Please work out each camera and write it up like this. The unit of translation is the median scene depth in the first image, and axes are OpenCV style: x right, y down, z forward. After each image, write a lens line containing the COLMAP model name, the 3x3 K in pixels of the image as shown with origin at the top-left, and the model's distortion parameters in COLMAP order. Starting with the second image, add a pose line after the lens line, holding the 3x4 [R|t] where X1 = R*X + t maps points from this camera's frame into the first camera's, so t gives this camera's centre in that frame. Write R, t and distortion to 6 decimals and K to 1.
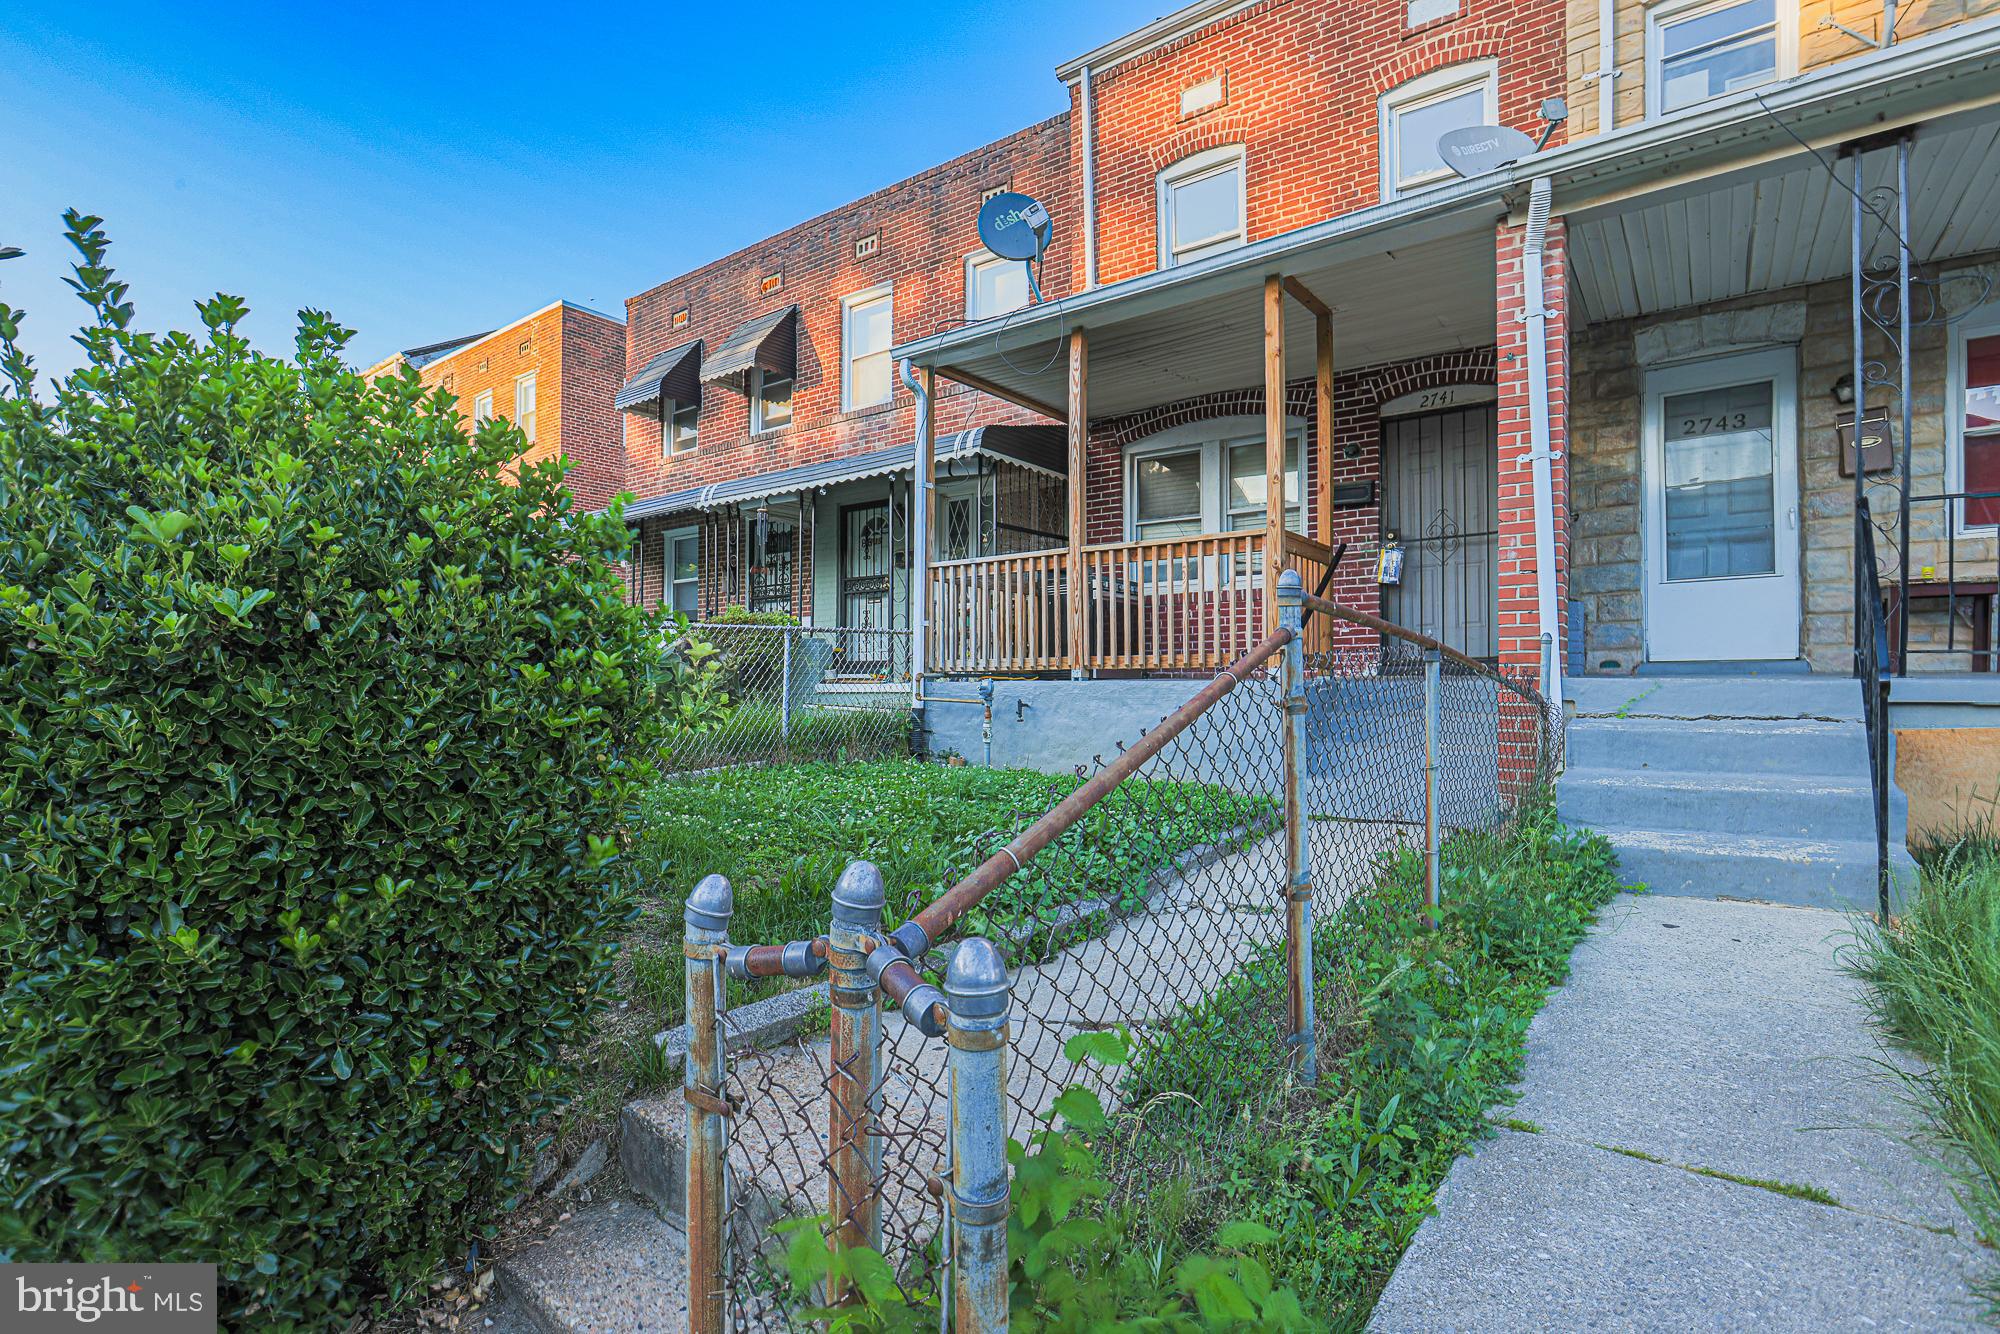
lens RADIAL K [[976.1, 0, 1082.4], [0, 976.1, 687.9], [0, 0, 1]] dist [-0.075627, 0.042245]
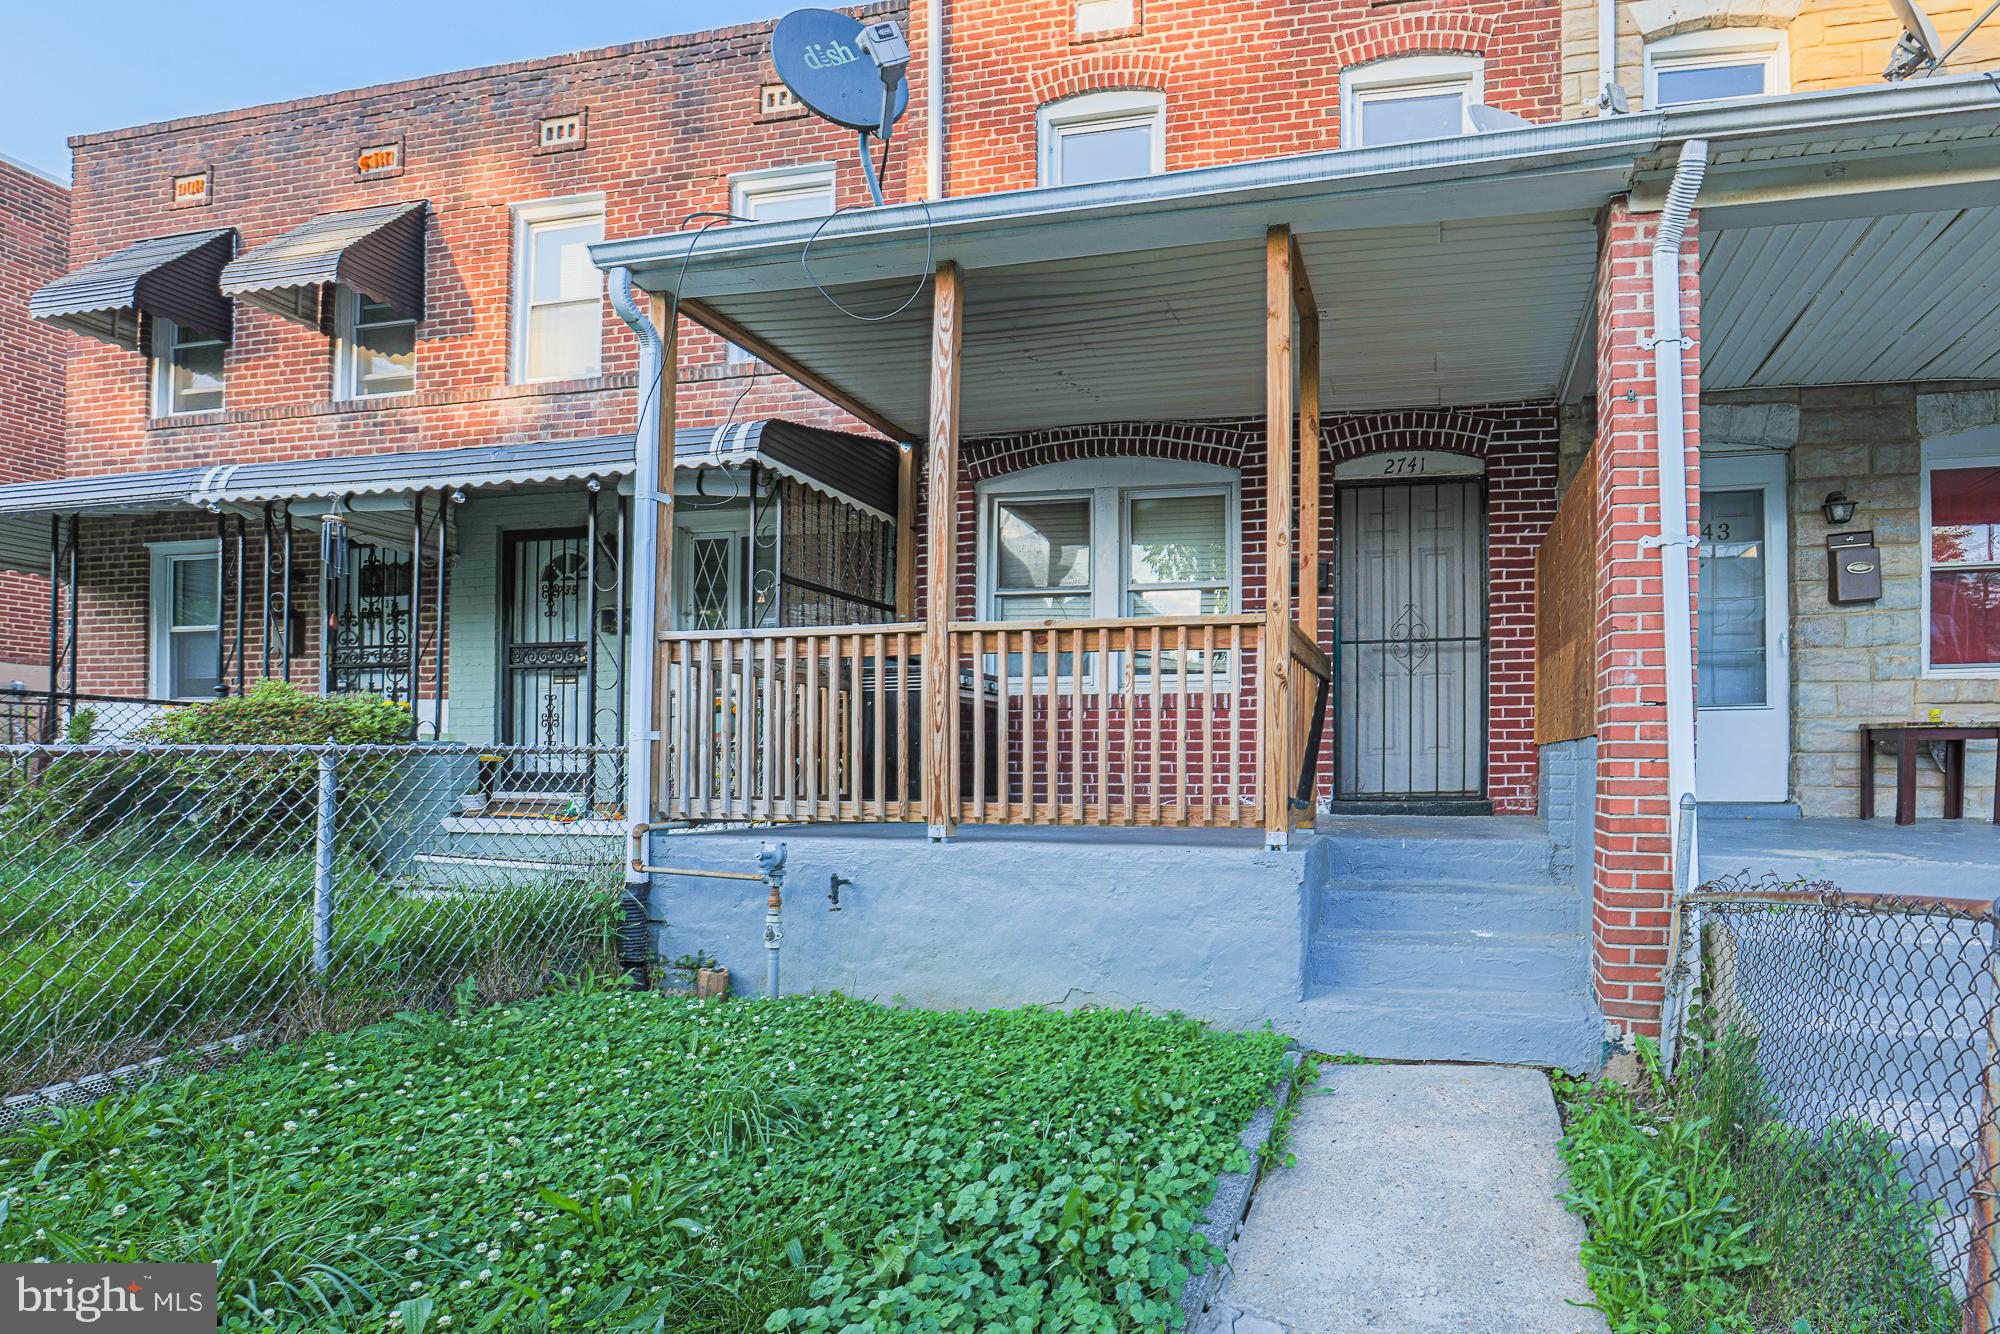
lens RADIAL K [[982.5, 0, 1283.3], [0, 982.5, 776.1], [0, 0, 1]] dist [-0.050323, 0.010696]
pose [[0.913080, 0.009182, 0.407678, -0.046081], [-0.010302, 0.999947, 0.000553, -0.040991], [-0.407651, -0.004705, 0.913126, 0.286789]]
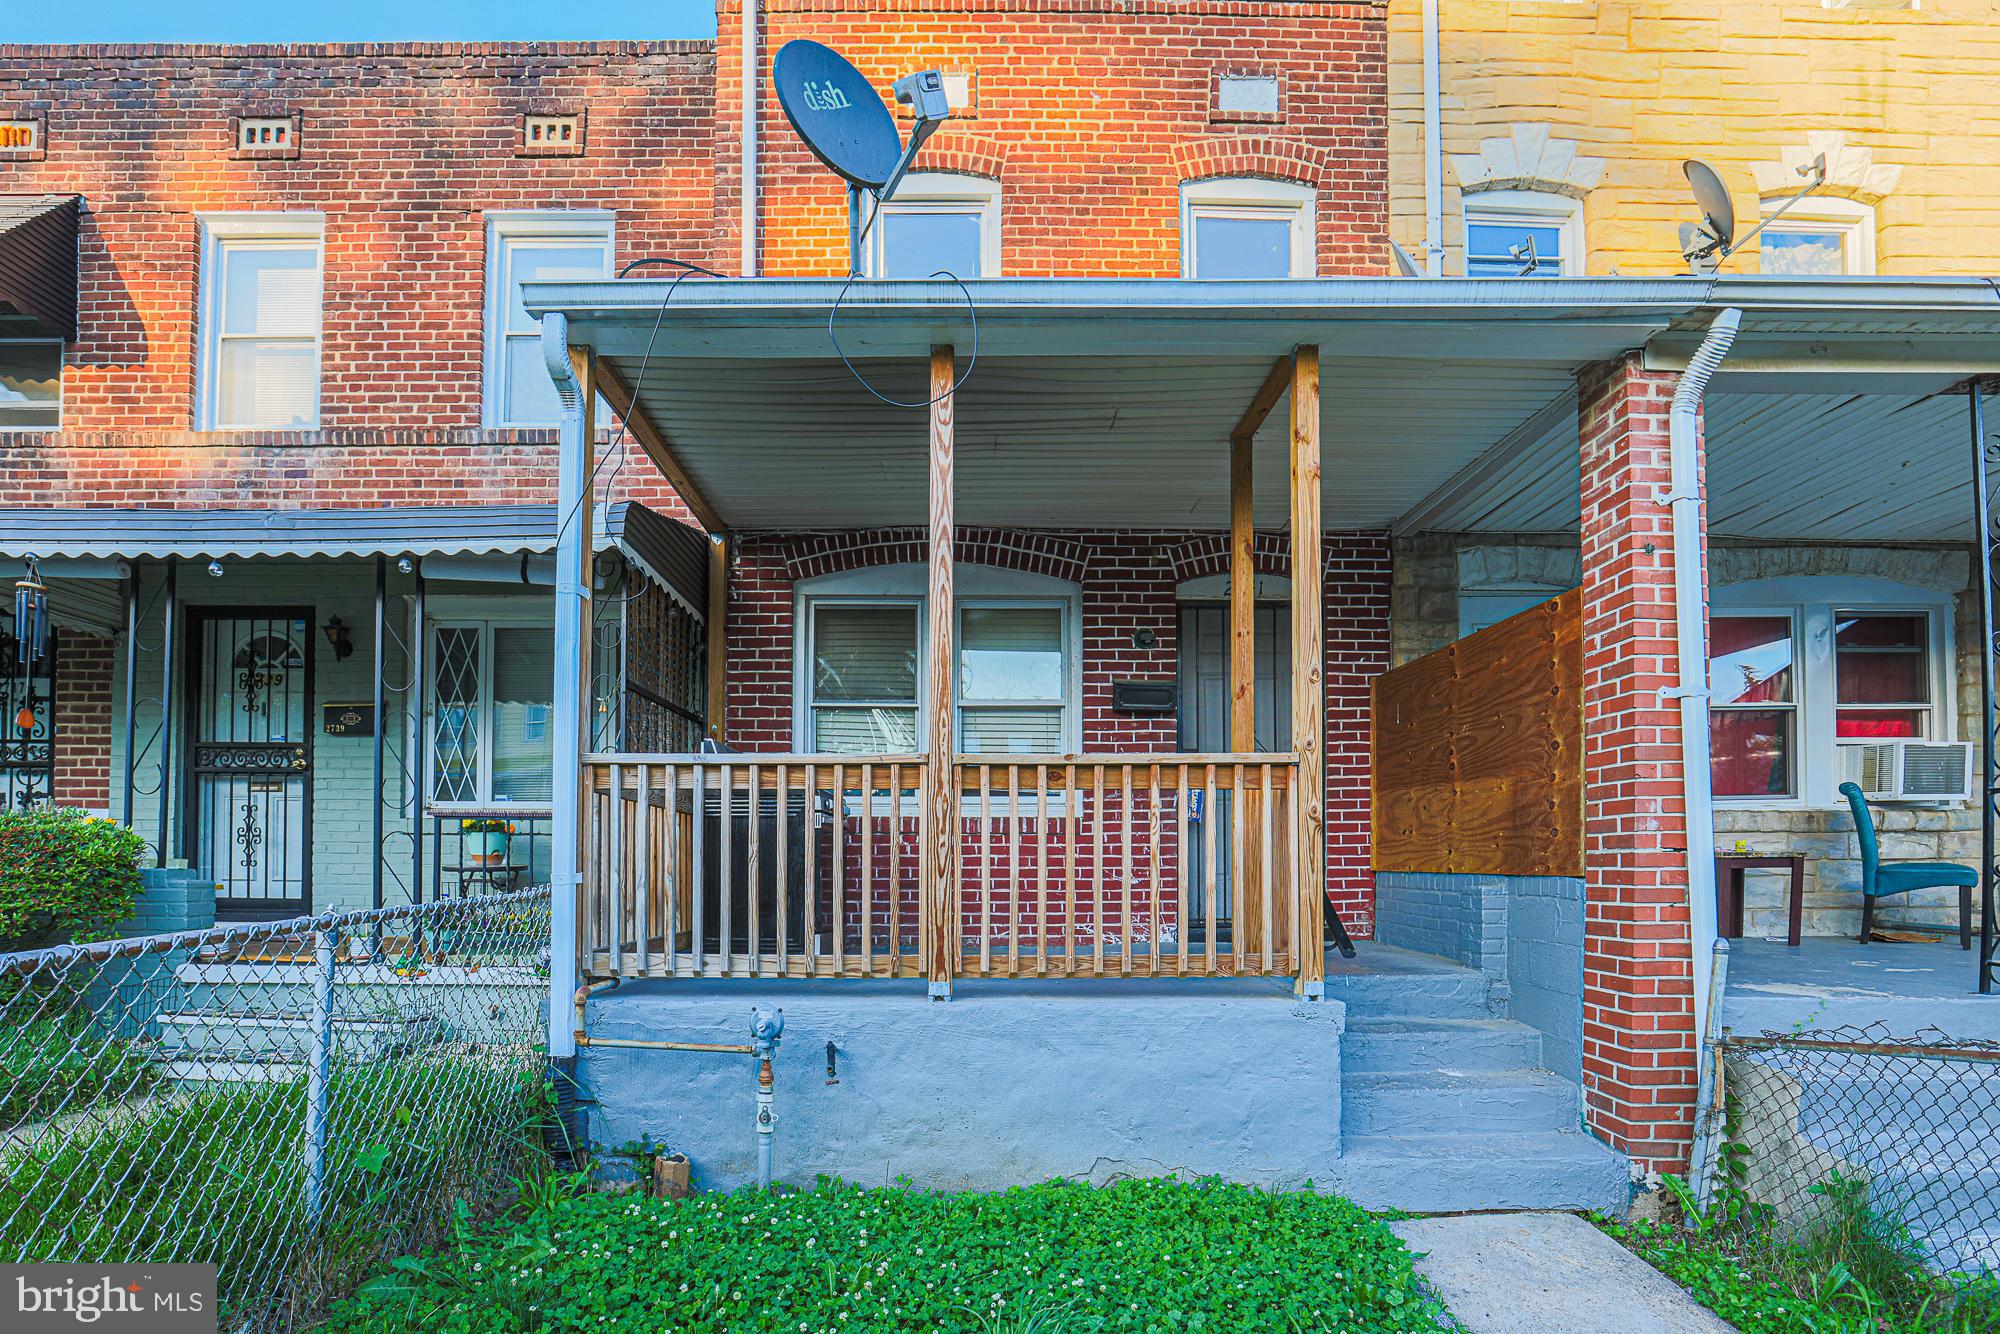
lens RADIAL K [[979.9, 0, 996.8], [0, 979.9, 856.6], [0, 0, 1]] dist [-0.042597, 0.009752]
pose [[0.828415, 0.018106, 0.559822, -0.226681], [-0.010453, 0.999803, -0.016867, -0.061570], [-0.560017, 0.008121, 0.828441, 0.429344]]
